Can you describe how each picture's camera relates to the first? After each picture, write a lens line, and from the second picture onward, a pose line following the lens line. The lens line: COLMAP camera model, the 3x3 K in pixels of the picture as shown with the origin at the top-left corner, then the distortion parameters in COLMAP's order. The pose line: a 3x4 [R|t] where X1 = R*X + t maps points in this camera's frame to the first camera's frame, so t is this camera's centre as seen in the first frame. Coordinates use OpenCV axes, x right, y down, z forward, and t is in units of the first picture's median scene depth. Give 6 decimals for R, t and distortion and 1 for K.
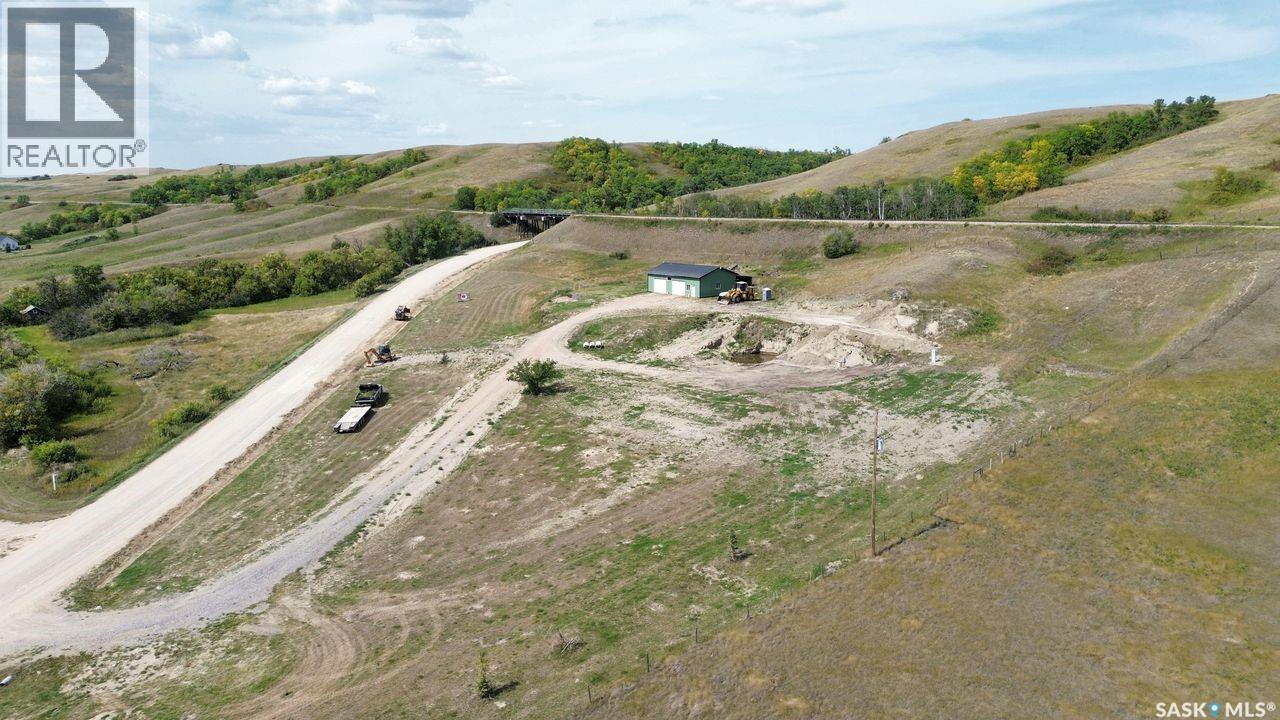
lens RADIAL K [[892.8, 0, 641.3], [0, 892.8, 366.3], [0, 0, 1]] dist [0.038180, -0.042681]
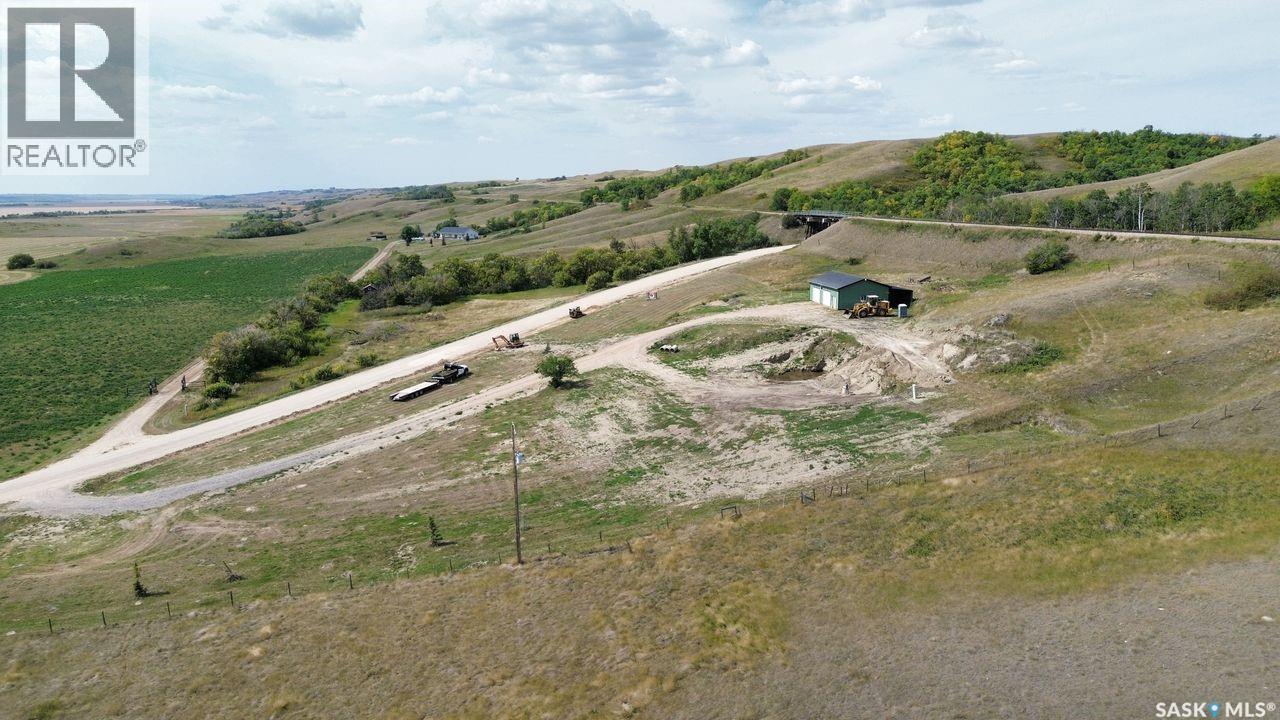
lens RADIAL K [[892.8, 0, 641.9], [0, 892.8, 359.6], [0, 0, 1]] dist [0.038180, -0.042681]
pose [[0.858763, 0.091253, -0.504182, 0.137231], [-0.091082, 0.995528, 0.025044, -0.010392], [0.504213, 0.024415, 0.863234, 0.023860]]
